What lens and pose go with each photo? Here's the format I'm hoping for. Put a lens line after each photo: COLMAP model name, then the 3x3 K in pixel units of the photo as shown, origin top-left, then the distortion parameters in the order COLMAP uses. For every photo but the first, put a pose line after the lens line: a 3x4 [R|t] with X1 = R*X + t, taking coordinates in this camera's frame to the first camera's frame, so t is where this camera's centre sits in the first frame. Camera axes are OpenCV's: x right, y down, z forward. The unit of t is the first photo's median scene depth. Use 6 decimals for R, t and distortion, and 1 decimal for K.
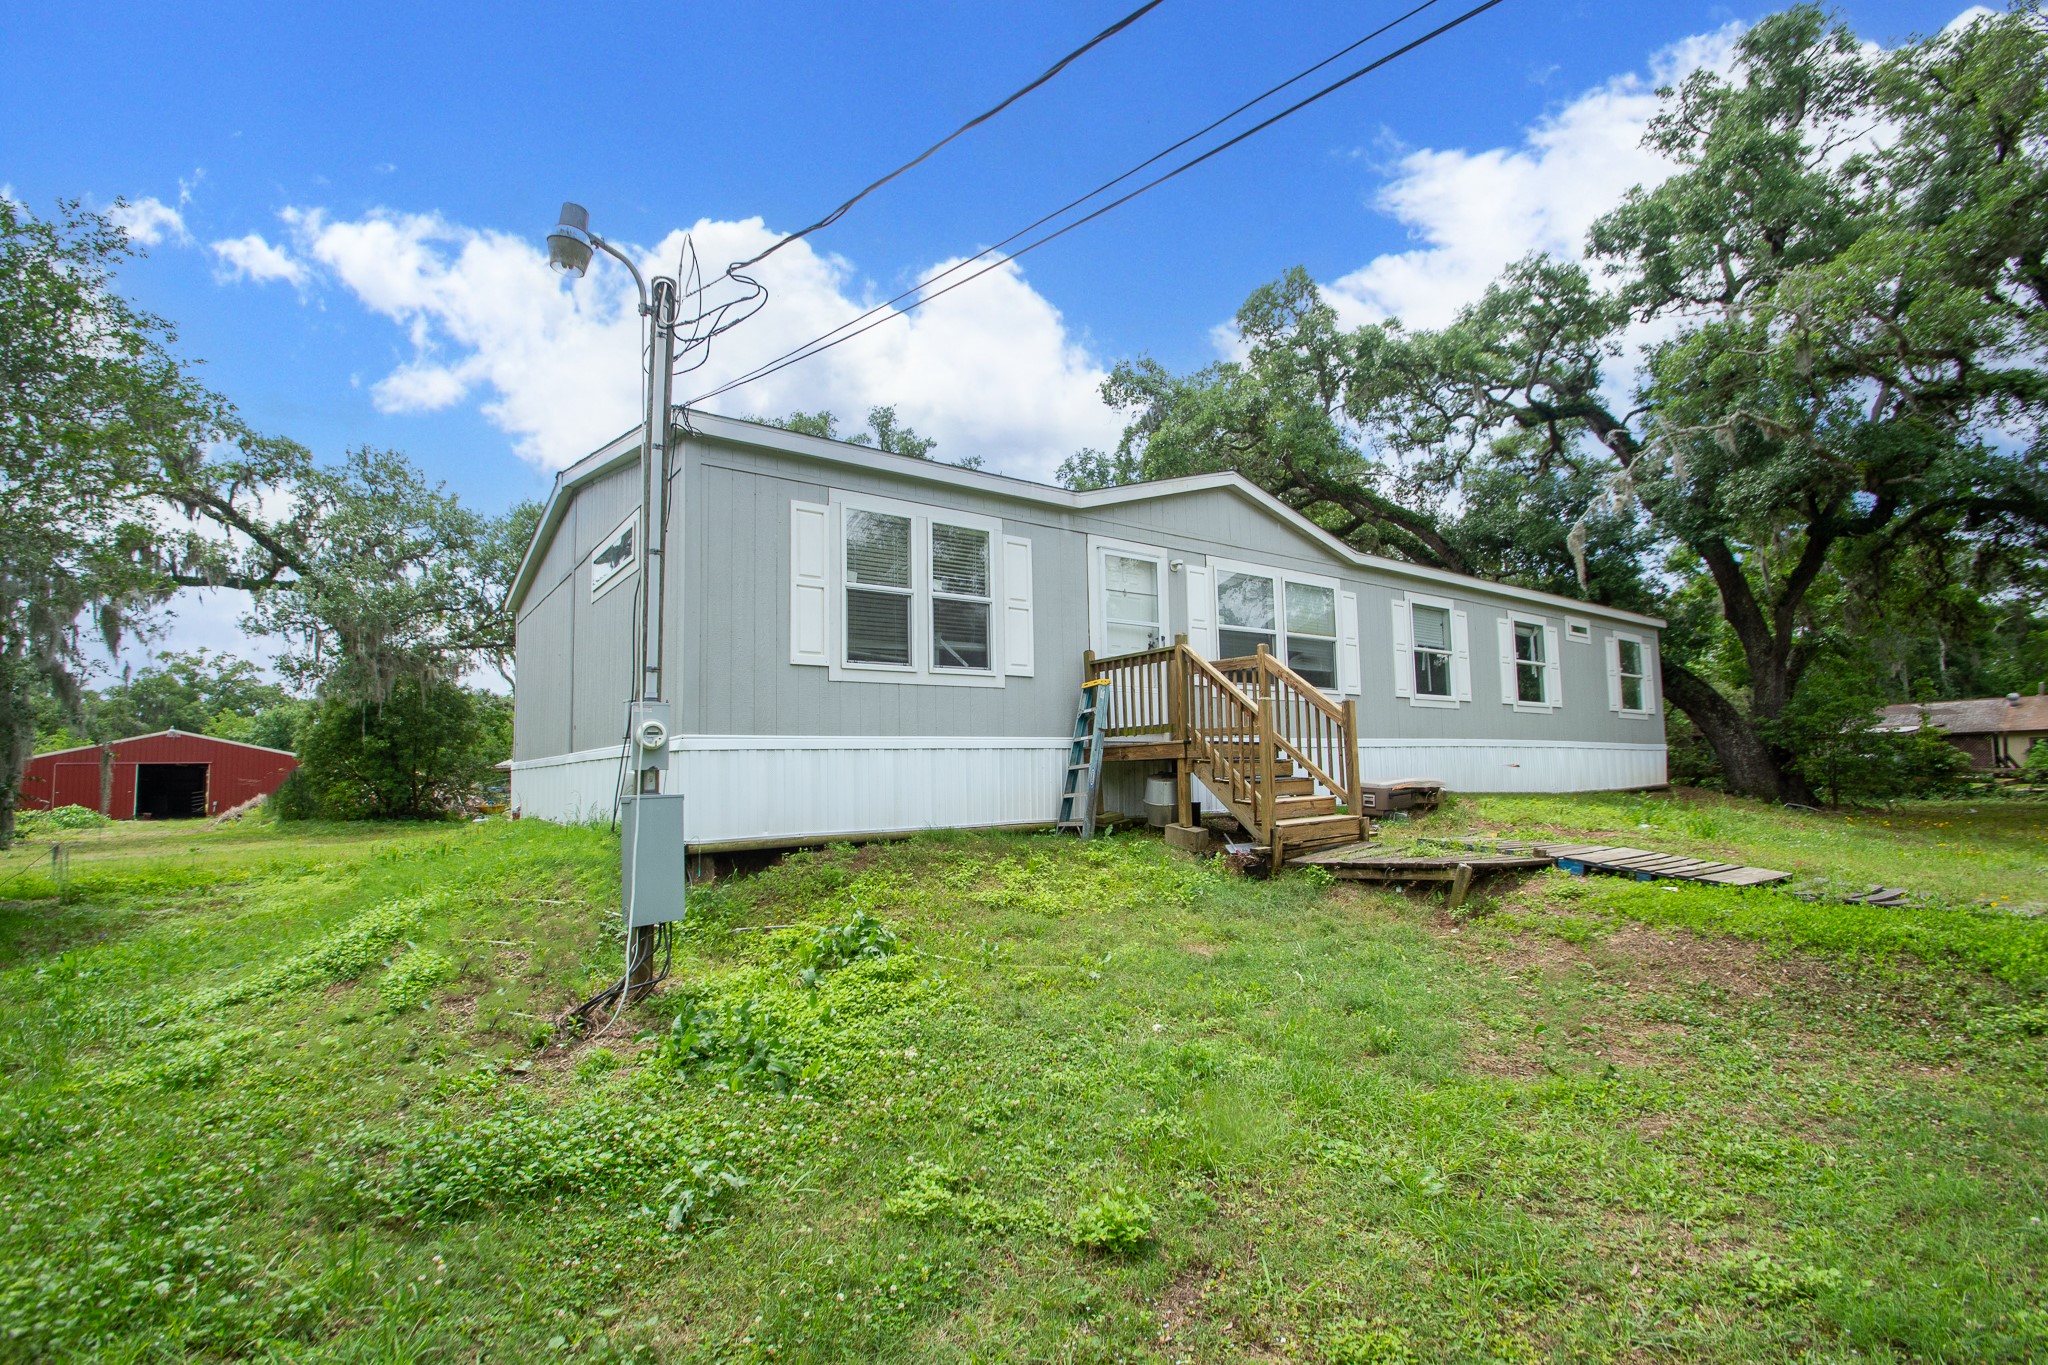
lens RADIAL K [[939.0, 0, 1026.5], [0, 939.0, 697.2], [0, 0, 1]] dist [0.005794, -0.001924]
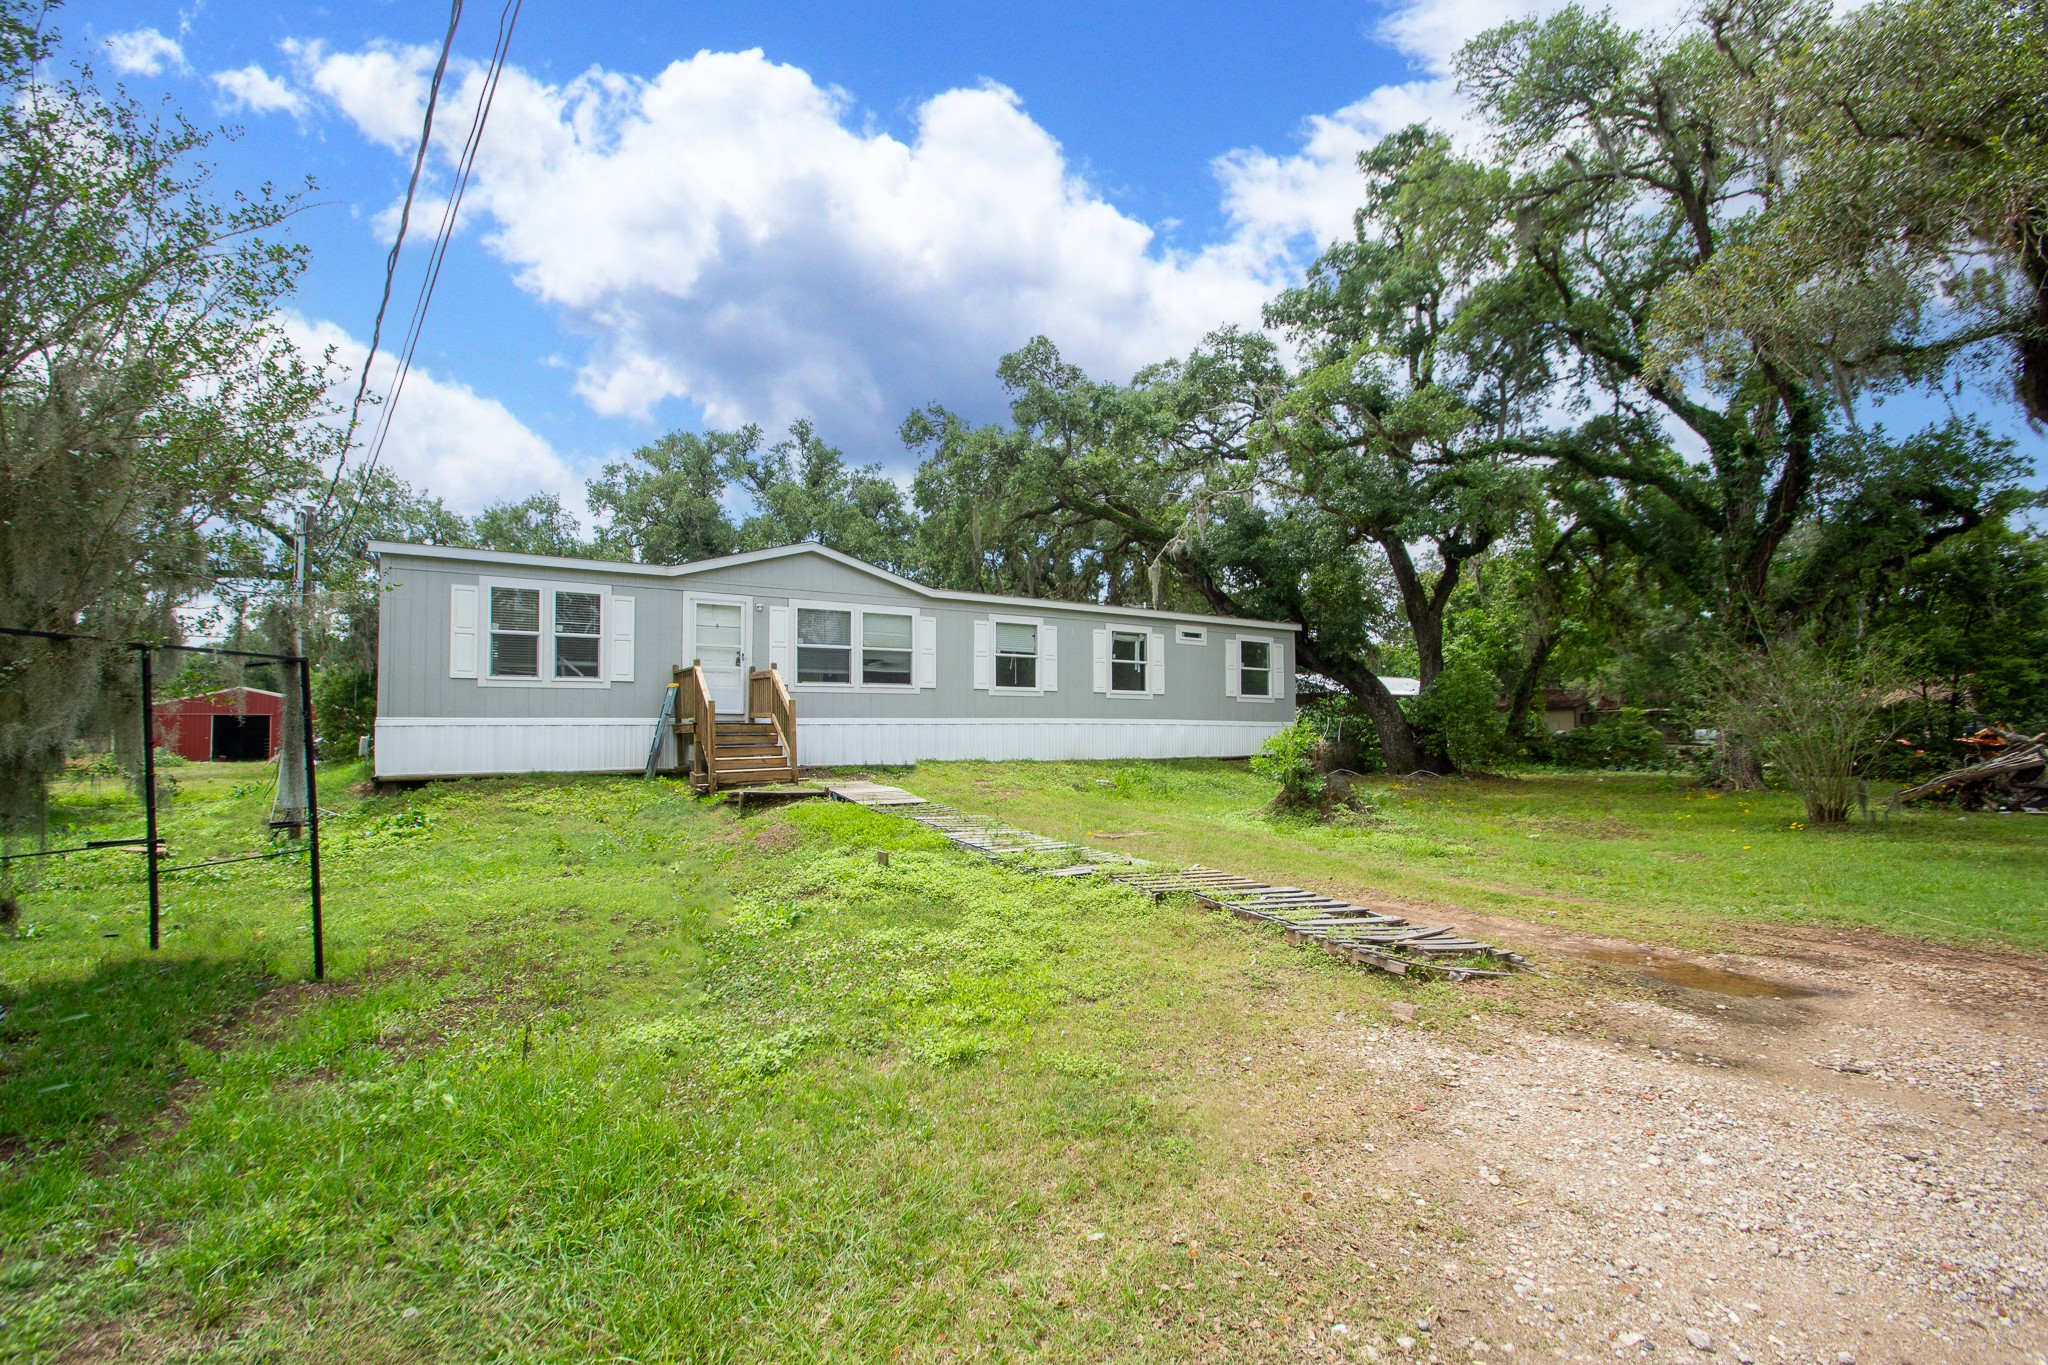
lens RADIAL K [[939.0, 0, 1020.1], [0, 939.0, 686.4], [0, 0, 1]] dist [0.005794, -0.001924]
pose [[0.997581, 0.013098, -0.068269, 0.665996], [-0.010865, 0.999397, 0.032970, -0.062815], [0.068660, -0.032149, 0.997122, -0.496816]]
